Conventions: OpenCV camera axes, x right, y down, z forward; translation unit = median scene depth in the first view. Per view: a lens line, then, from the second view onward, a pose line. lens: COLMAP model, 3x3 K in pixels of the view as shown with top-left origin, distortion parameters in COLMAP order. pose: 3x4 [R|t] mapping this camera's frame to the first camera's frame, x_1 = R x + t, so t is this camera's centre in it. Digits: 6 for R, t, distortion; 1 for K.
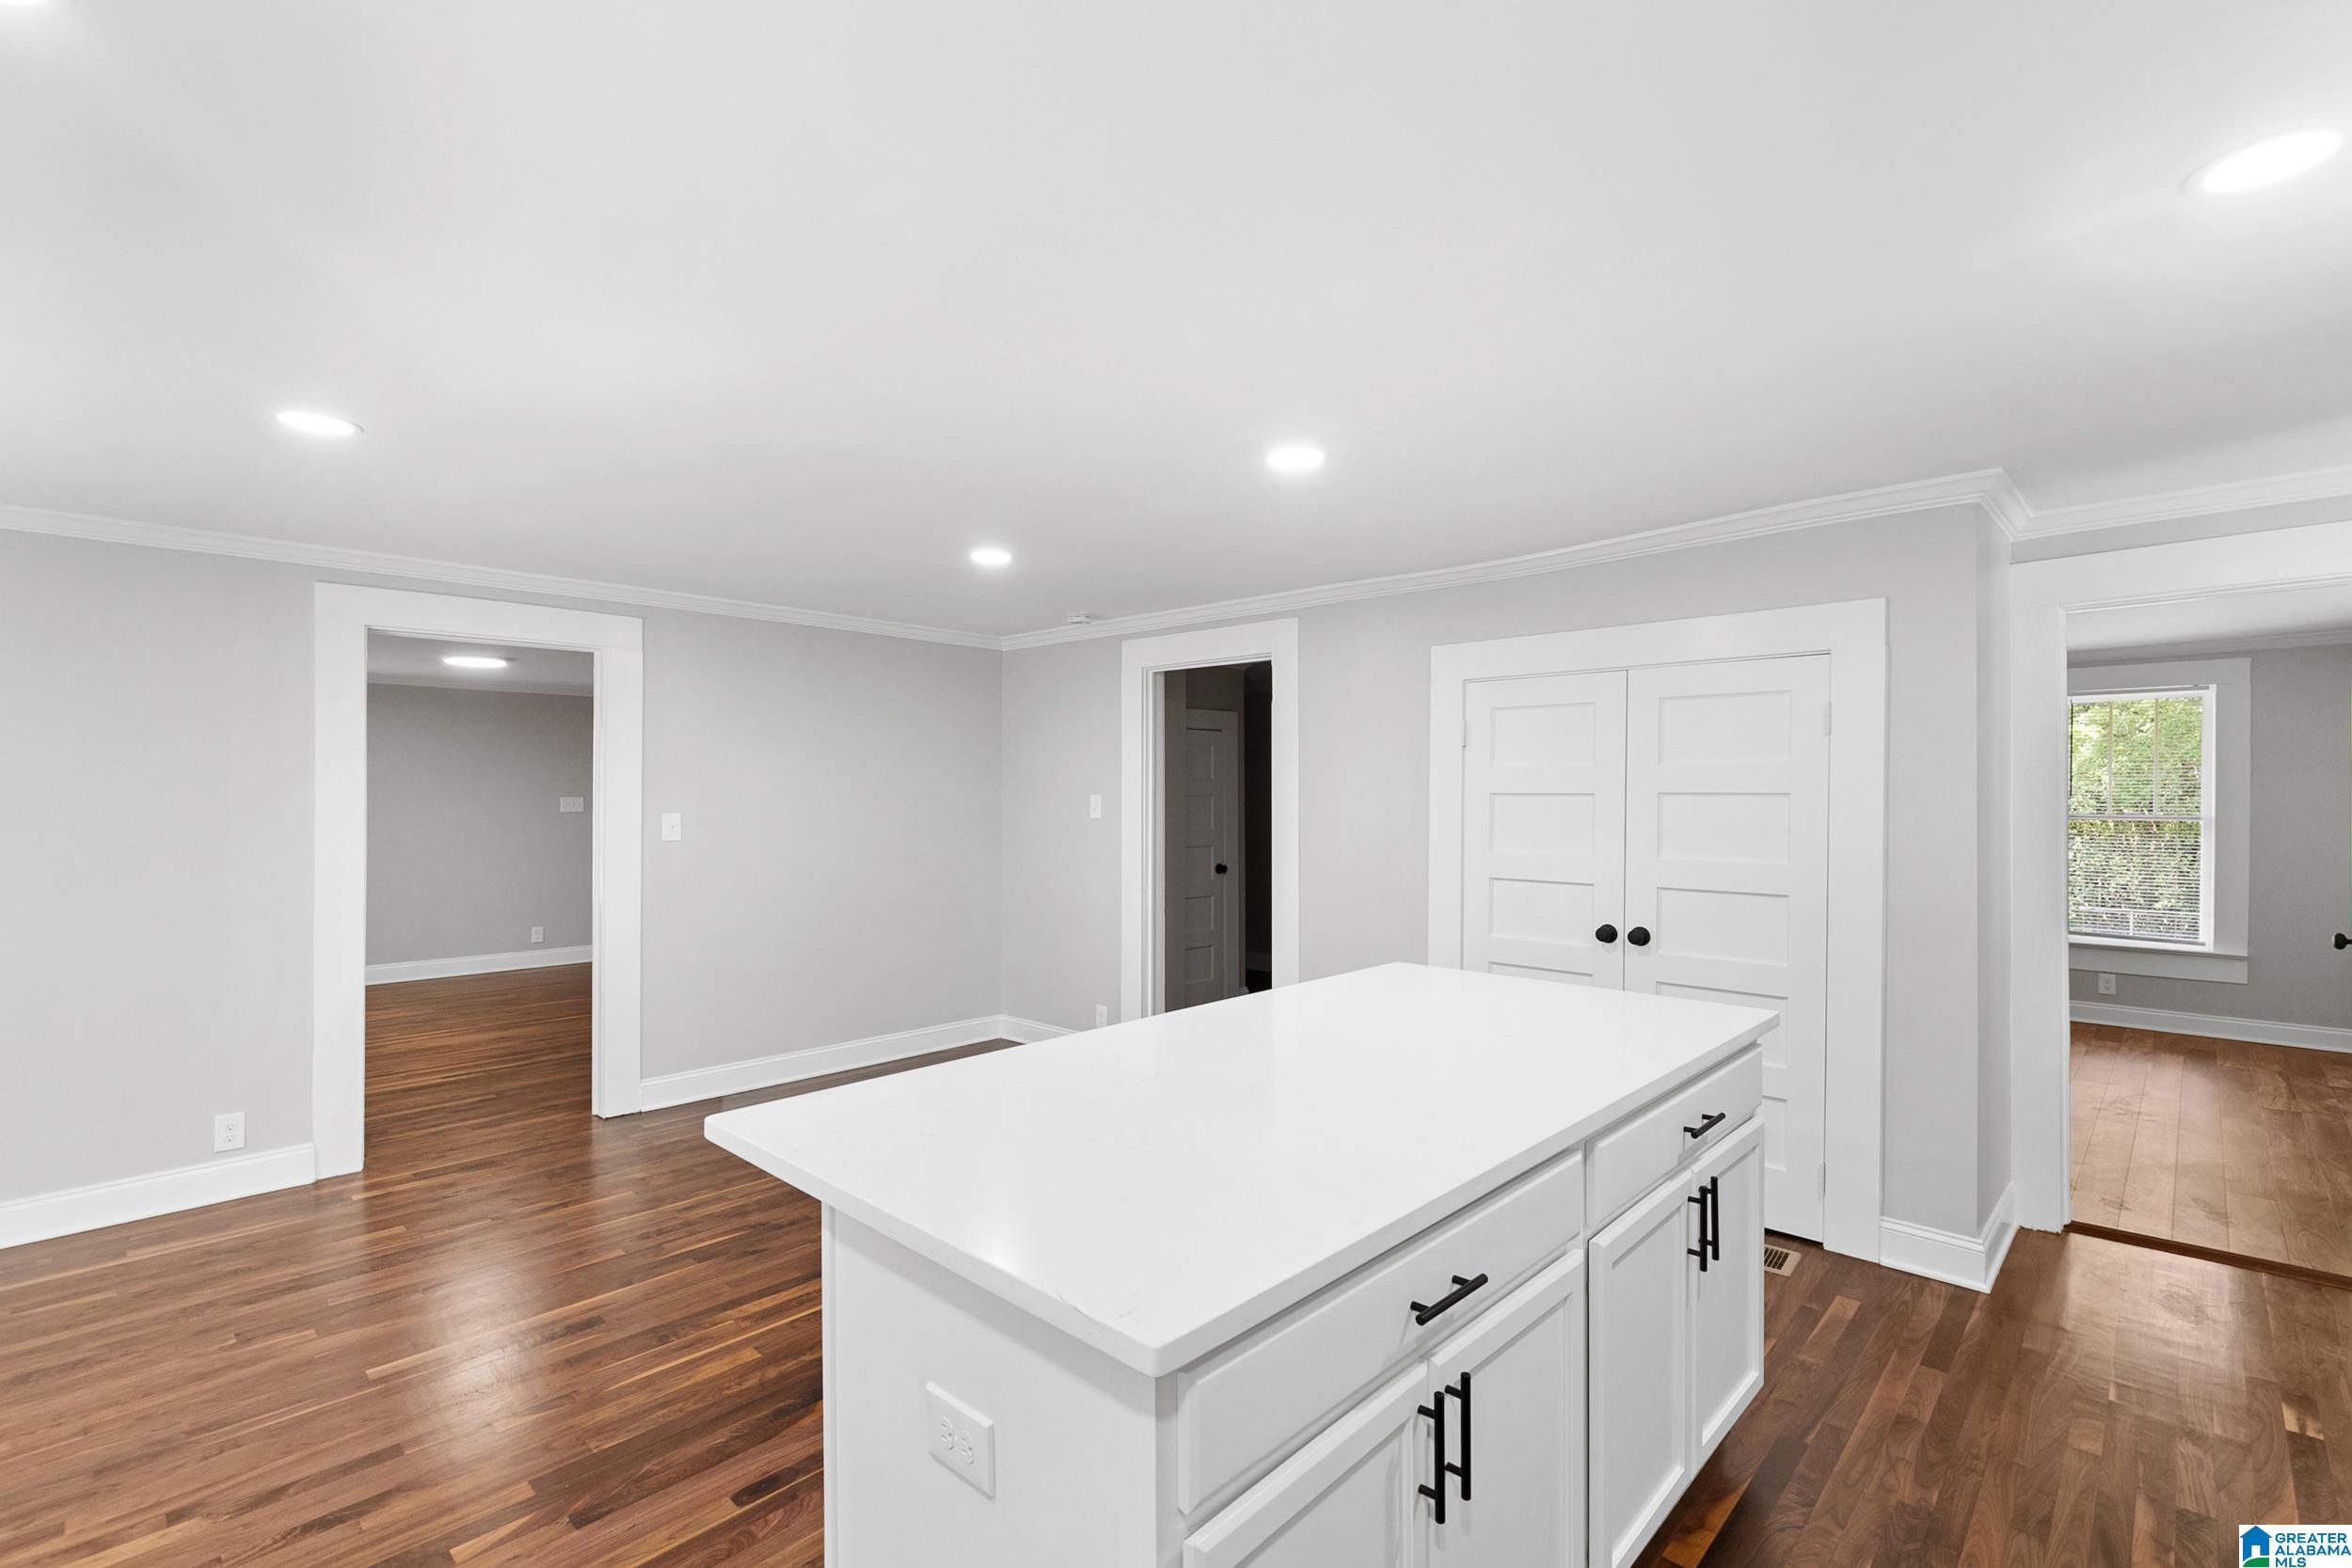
lens RADIAL K [[1068.7, 0, 1187.7], [0, 1068.7, 785.0], [0, 0, 1]] dist [0.004068, 0.000782]
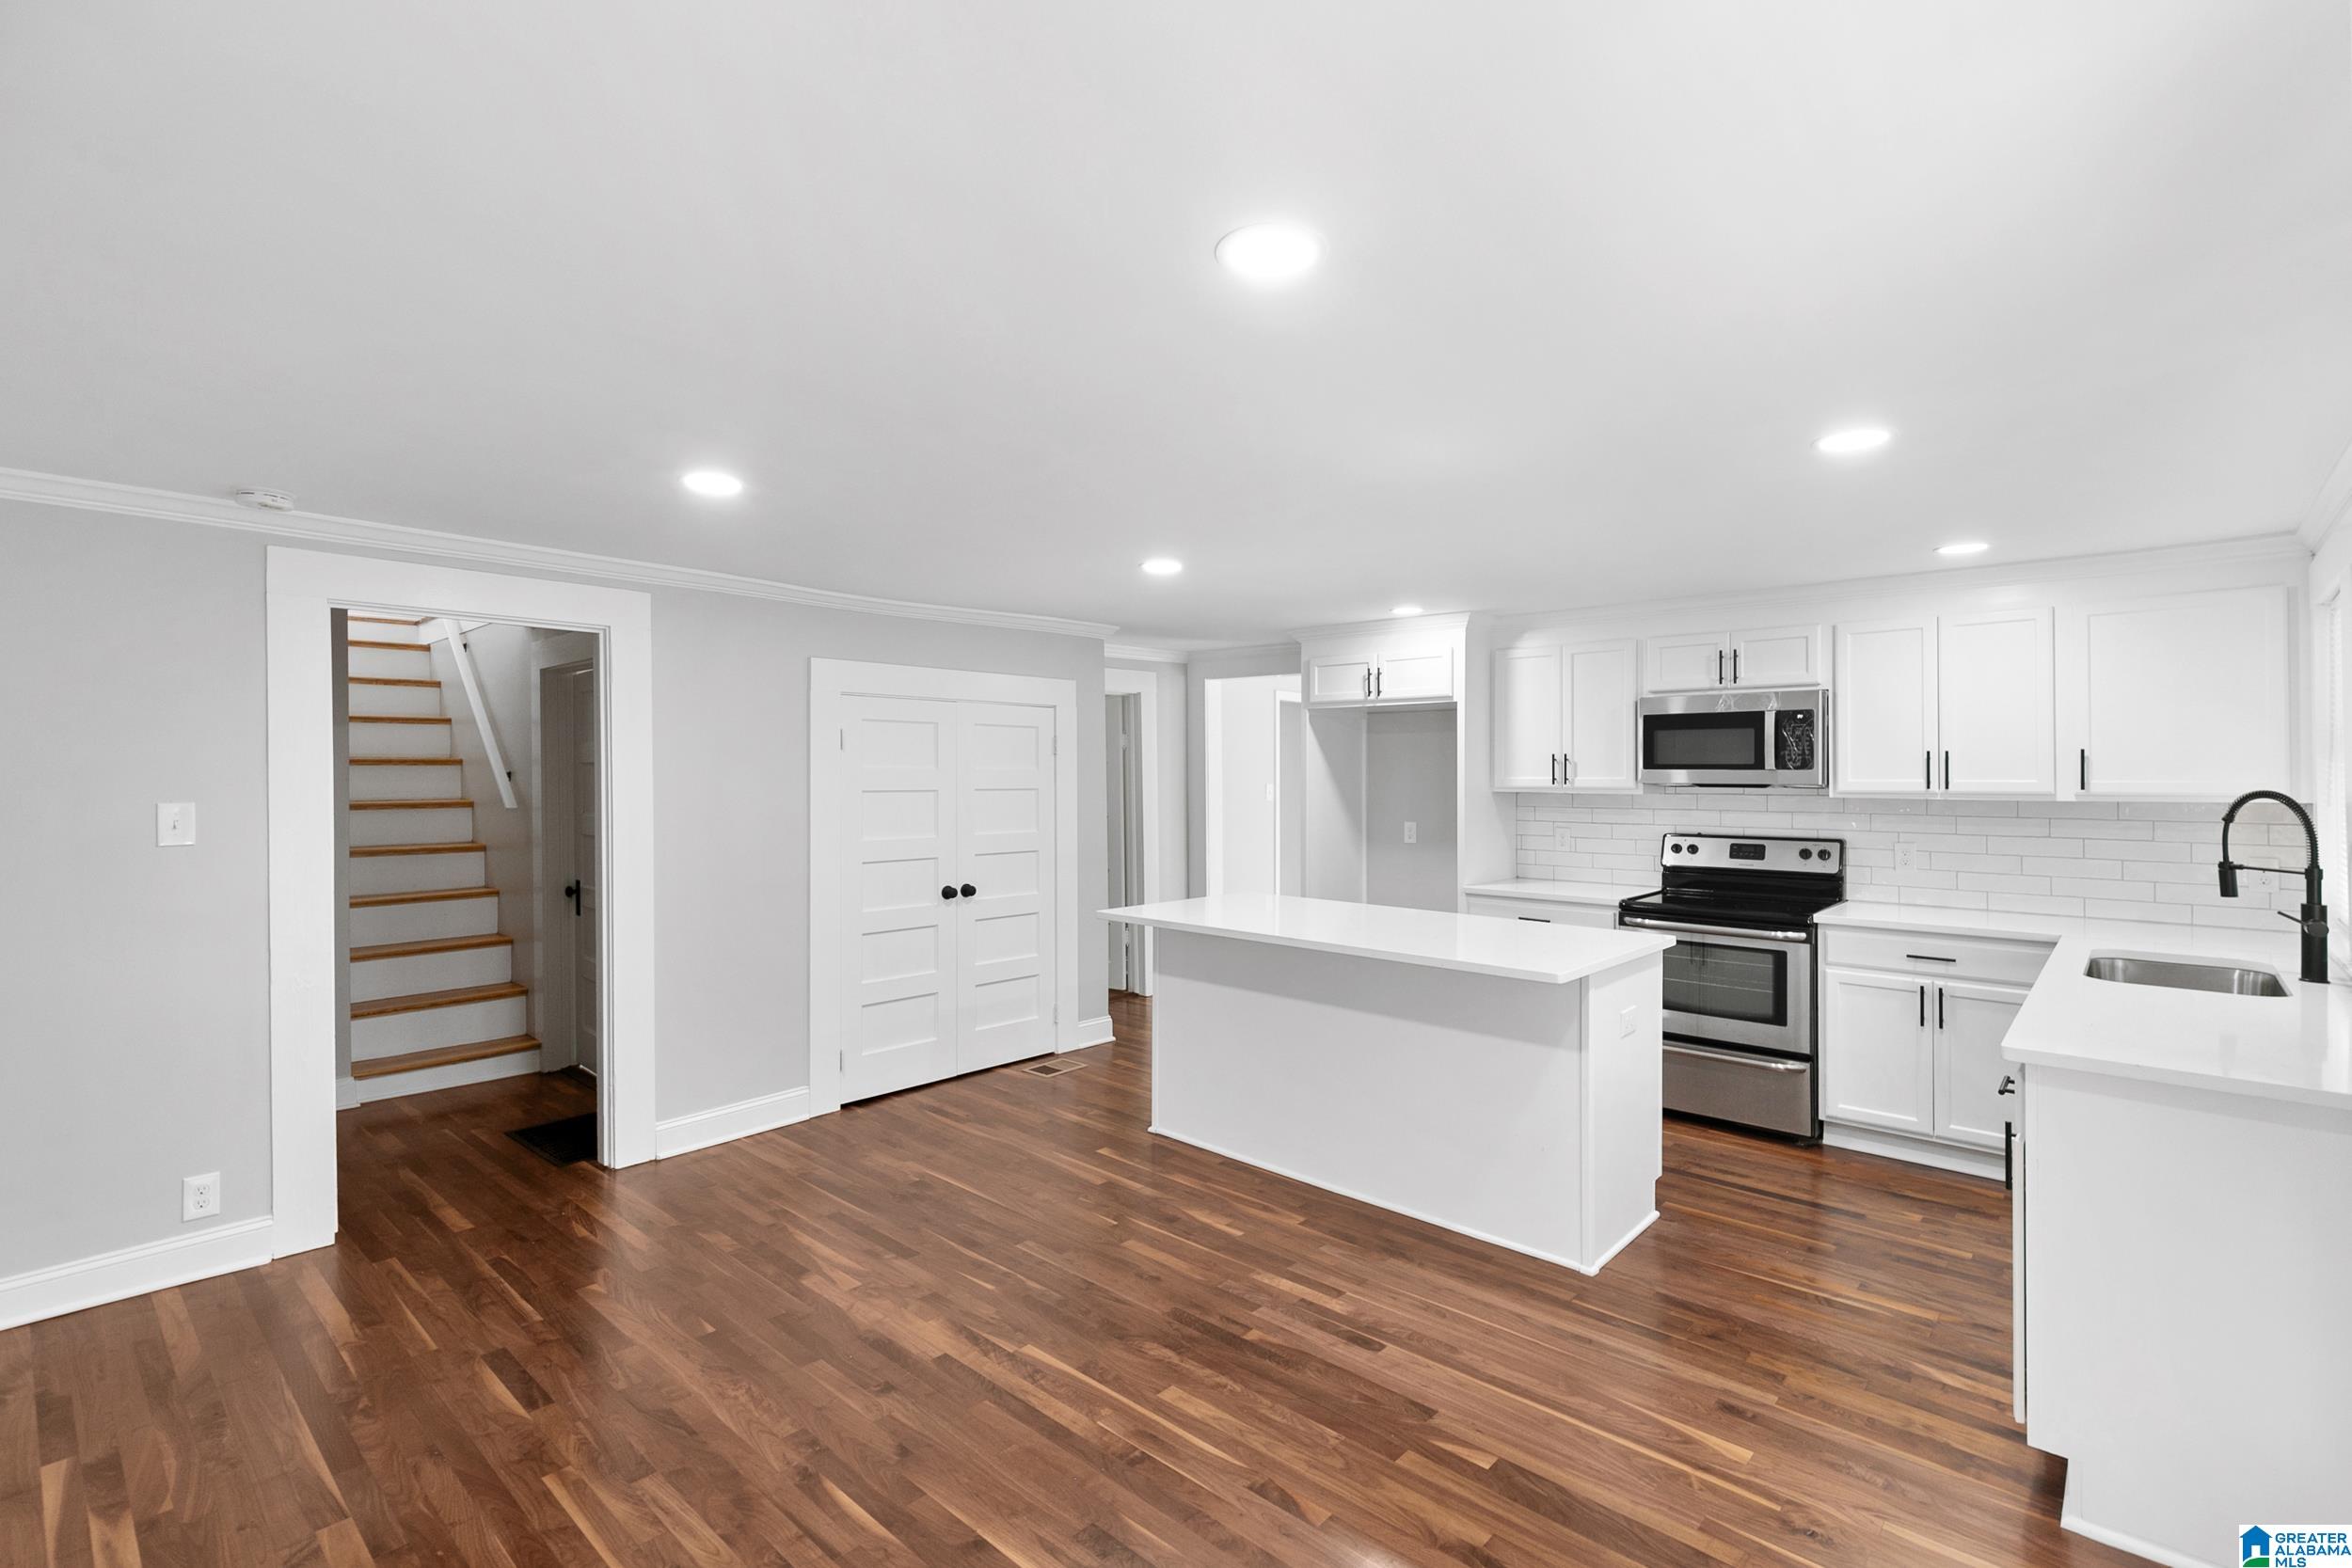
lens RADIAL K [[1068.7, 0, 1187.6], [0, 1068.7, 783.8], [0, 0, 1]] dist [0.004068, 0.000782]
pose [[-0.033306, -0.000628, 0.999445, -1.110418], [0.002124, 0.999998, 0.000699, -0.000735], [-0.999443, 0.002146, -0.033304, 0.838595]]
